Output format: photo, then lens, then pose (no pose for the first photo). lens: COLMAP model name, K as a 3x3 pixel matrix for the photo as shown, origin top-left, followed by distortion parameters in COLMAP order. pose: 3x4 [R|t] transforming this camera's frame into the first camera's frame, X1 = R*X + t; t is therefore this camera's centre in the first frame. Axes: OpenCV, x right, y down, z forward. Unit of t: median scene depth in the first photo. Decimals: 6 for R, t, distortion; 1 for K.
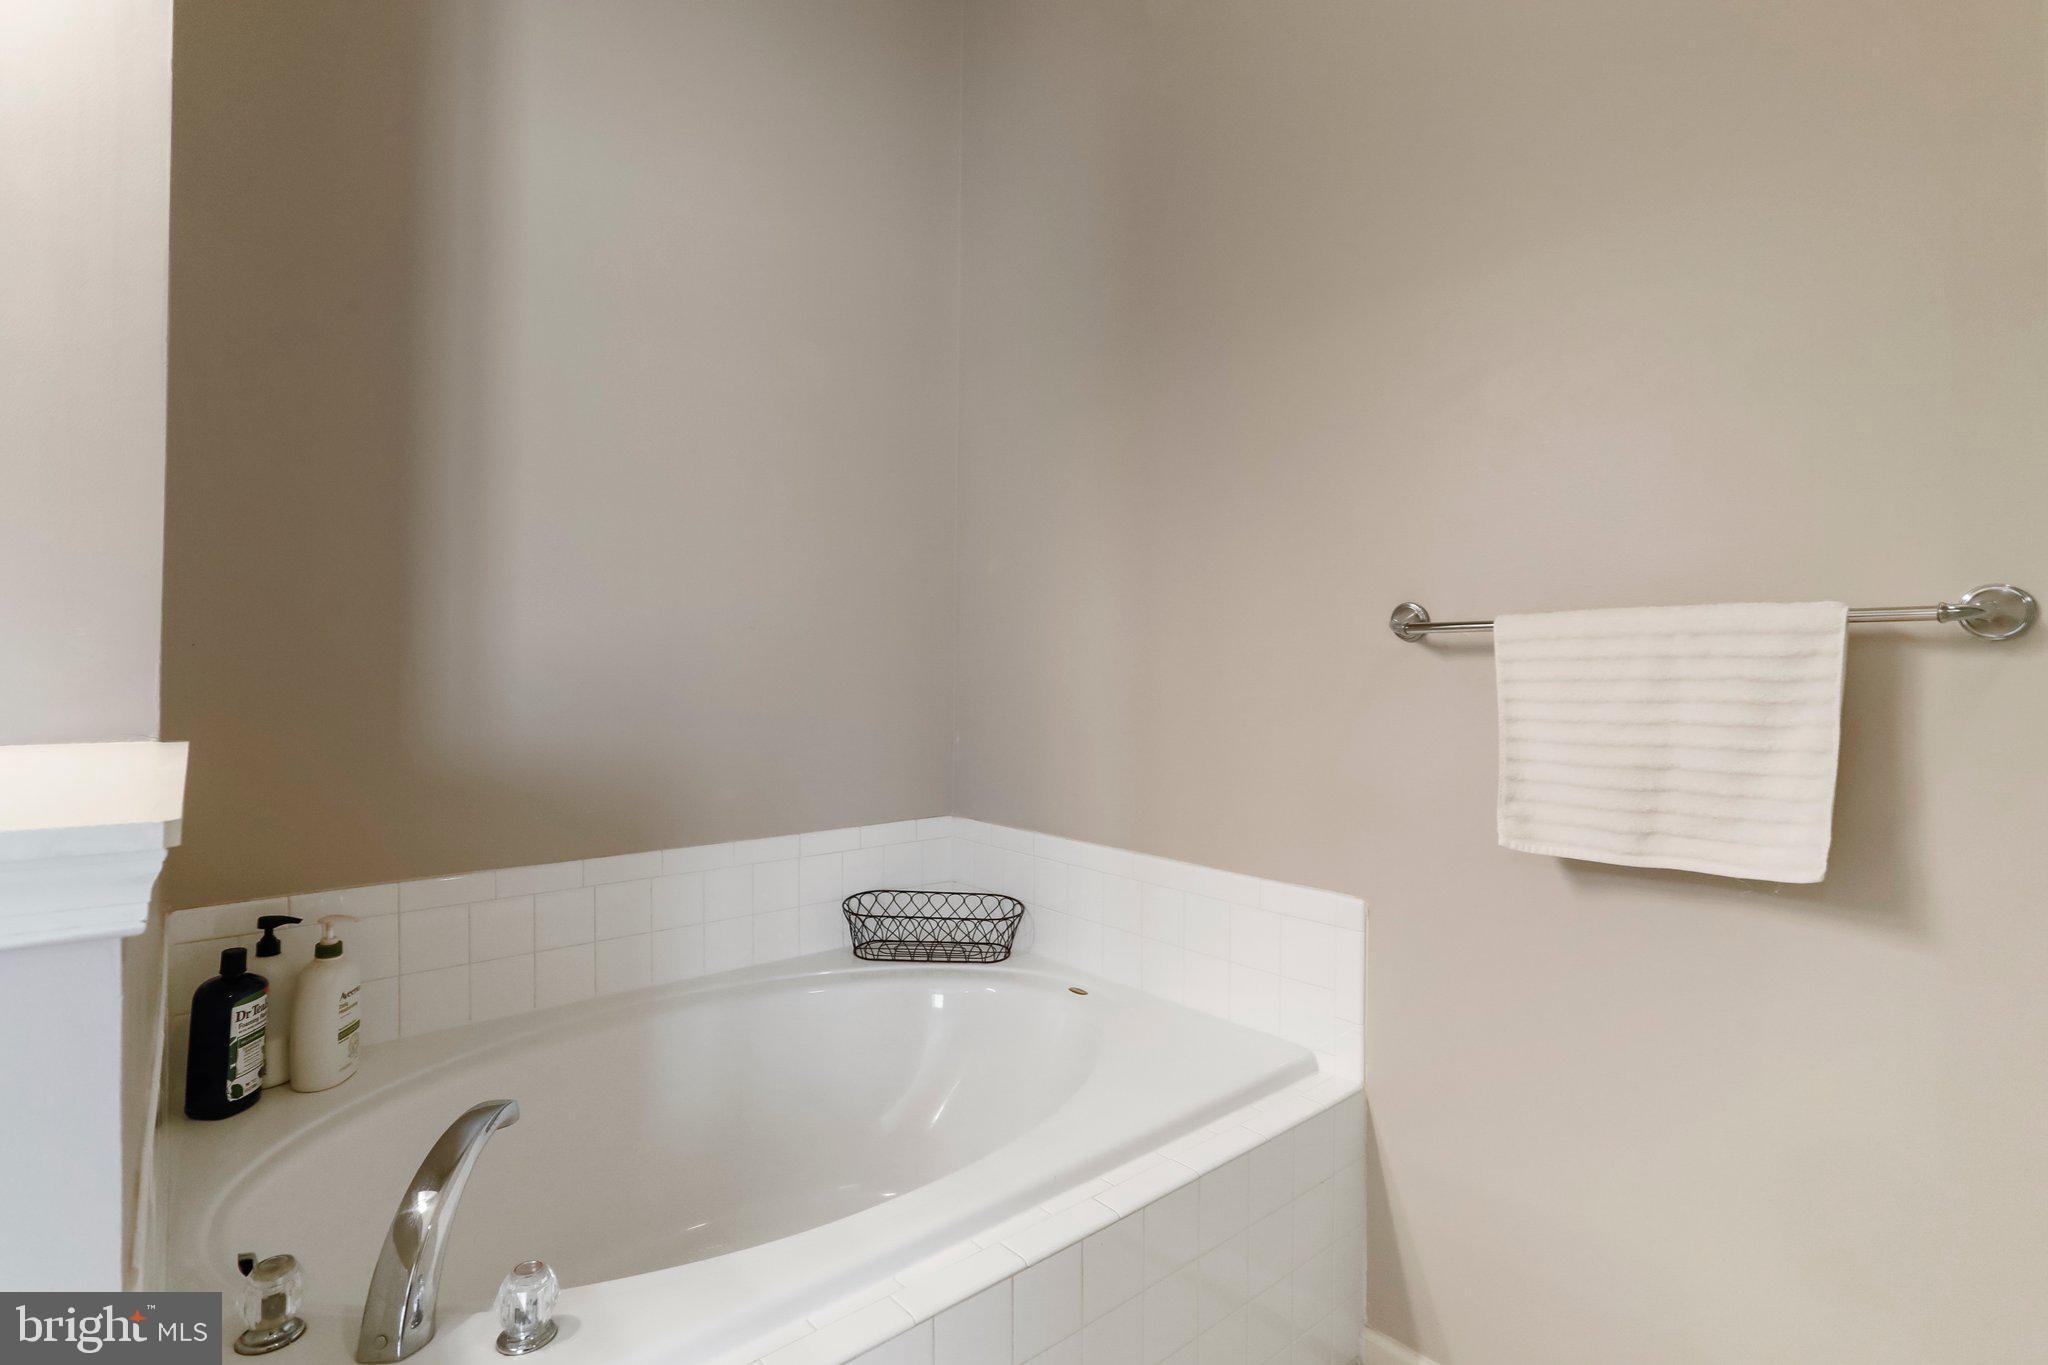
lens RADIAL K [[983.2, 0, 1034.4], [0, 983.2, 662.4], [0, 0, 1]] dist [-0.047617, 0.021639]
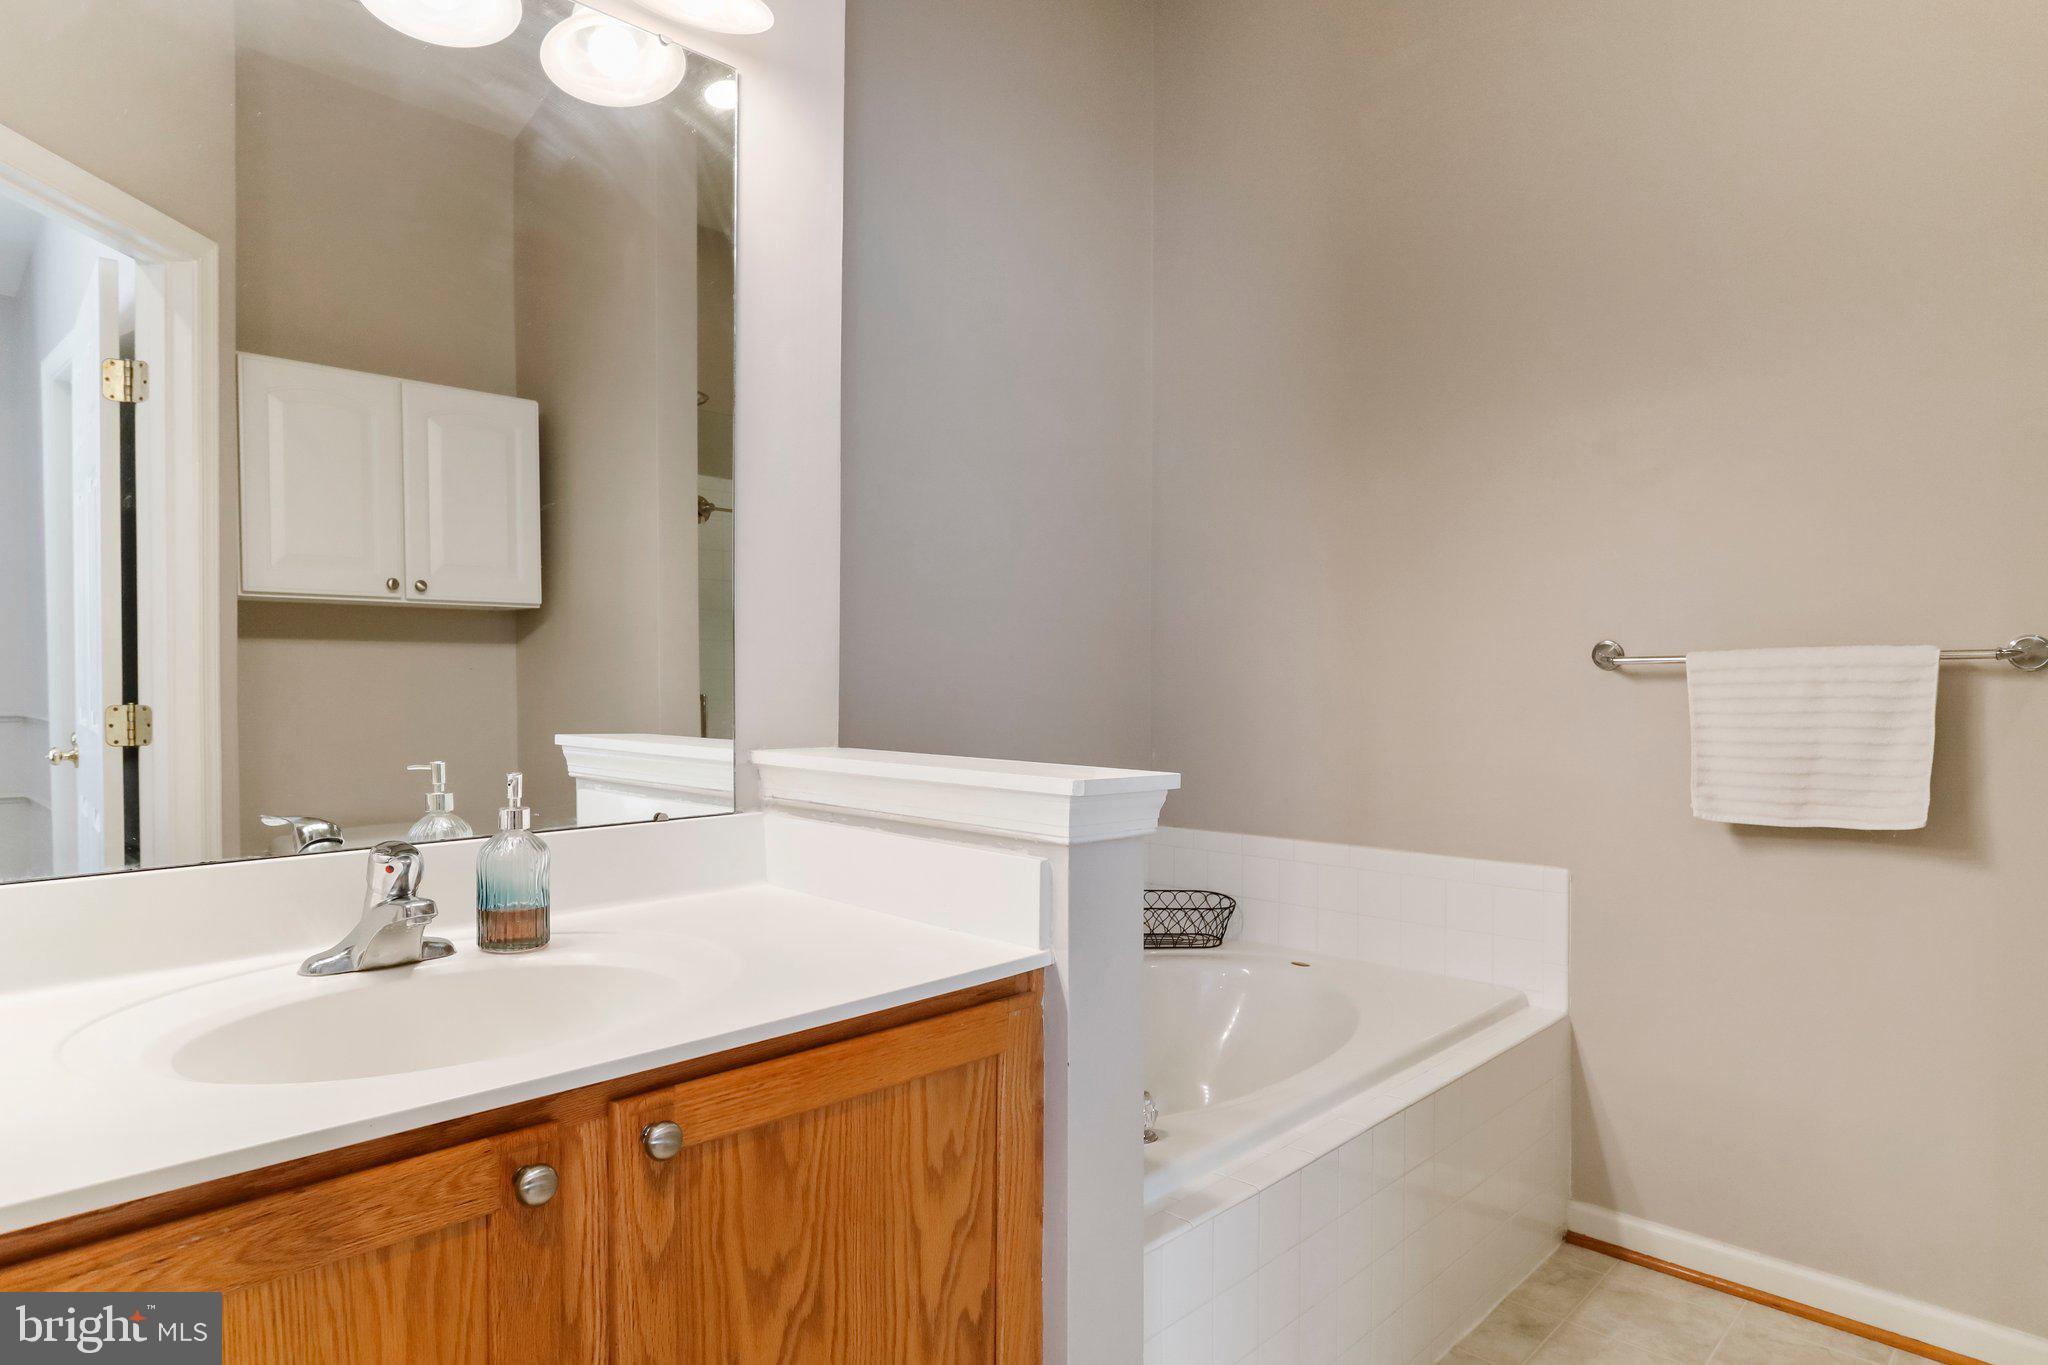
lens RADIAL K [[1197.6, 0, 1023.4], [0, 1197.6, 710.3], [0, 0, 1]] dist [-0.004946, 0.000037]
pose [[0.994686, -0.007329, 0.102691, -0.709987], [0.005200, 0.999766, 0.020984, -0.006806], [-0.102821, -0.020338, 0.994492, -0.658661]]
